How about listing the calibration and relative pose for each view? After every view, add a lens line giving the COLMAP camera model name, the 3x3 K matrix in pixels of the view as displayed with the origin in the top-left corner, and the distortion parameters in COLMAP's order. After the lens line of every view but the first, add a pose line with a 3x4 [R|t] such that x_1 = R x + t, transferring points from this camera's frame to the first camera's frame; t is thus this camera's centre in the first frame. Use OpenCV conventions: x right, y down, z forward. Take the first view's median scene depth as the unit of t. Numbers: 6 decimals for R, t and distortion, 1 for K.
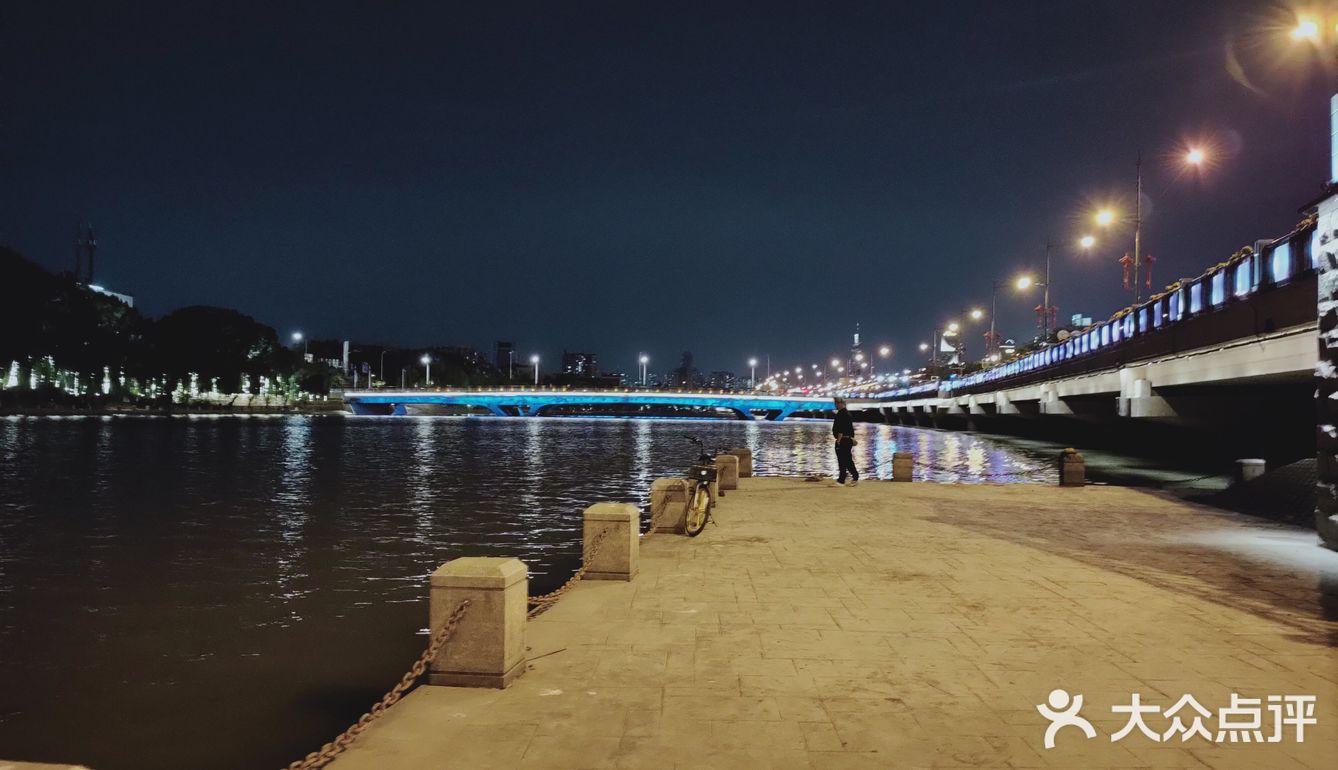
lens RADIAL K [[990.7, 0, 669.0], [0, 990.7, 385.0], [0, 0, 1]] dist [0.001803, -0.000382]
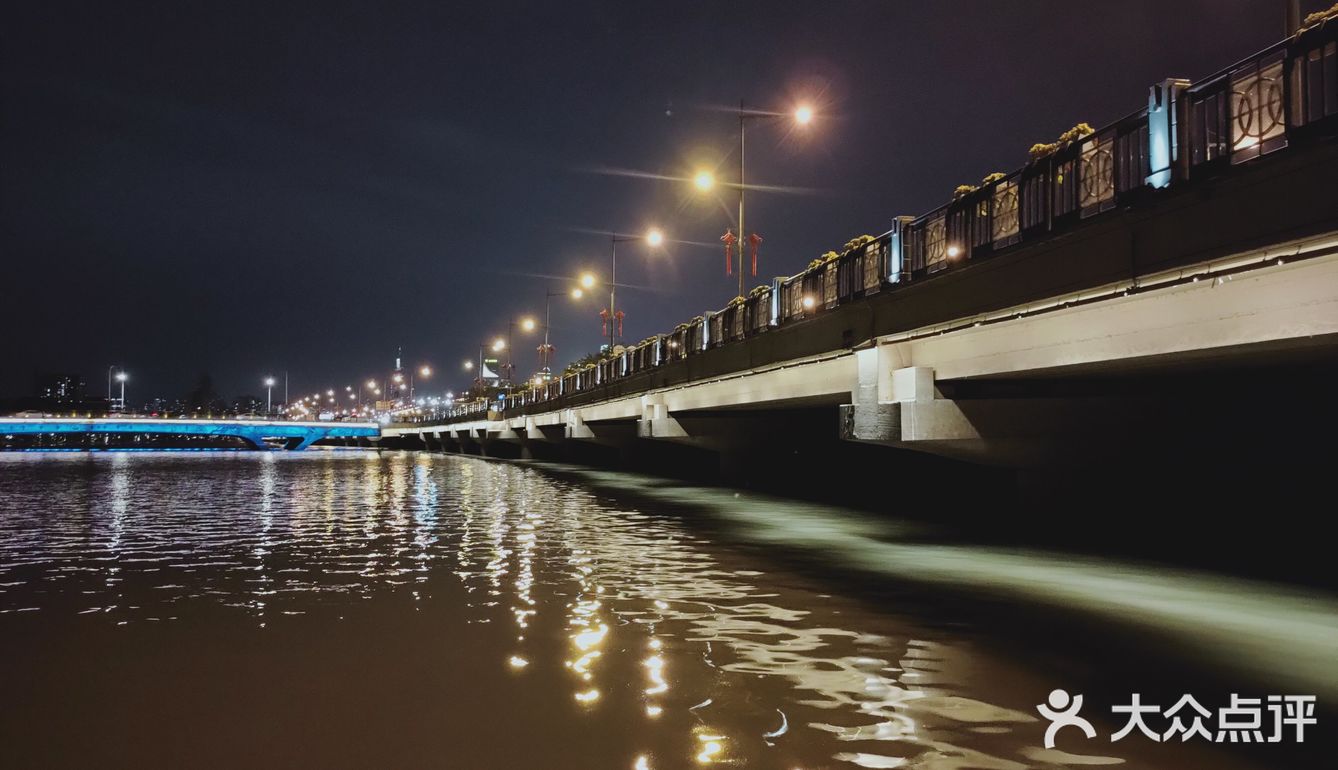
lens RADIAL K [[990.7, 0, 669.0], [0, 990.7, 385.0], [0, 0, 1]] dist [0.001803, -0.000382]
pose [[0.898906, 0.006908, 0.438087, 0.023927], [0.004323, 0.999687, -0.024635, 0.002623], [-0.438120, 0.024038, 0.898595, 0.100148]]
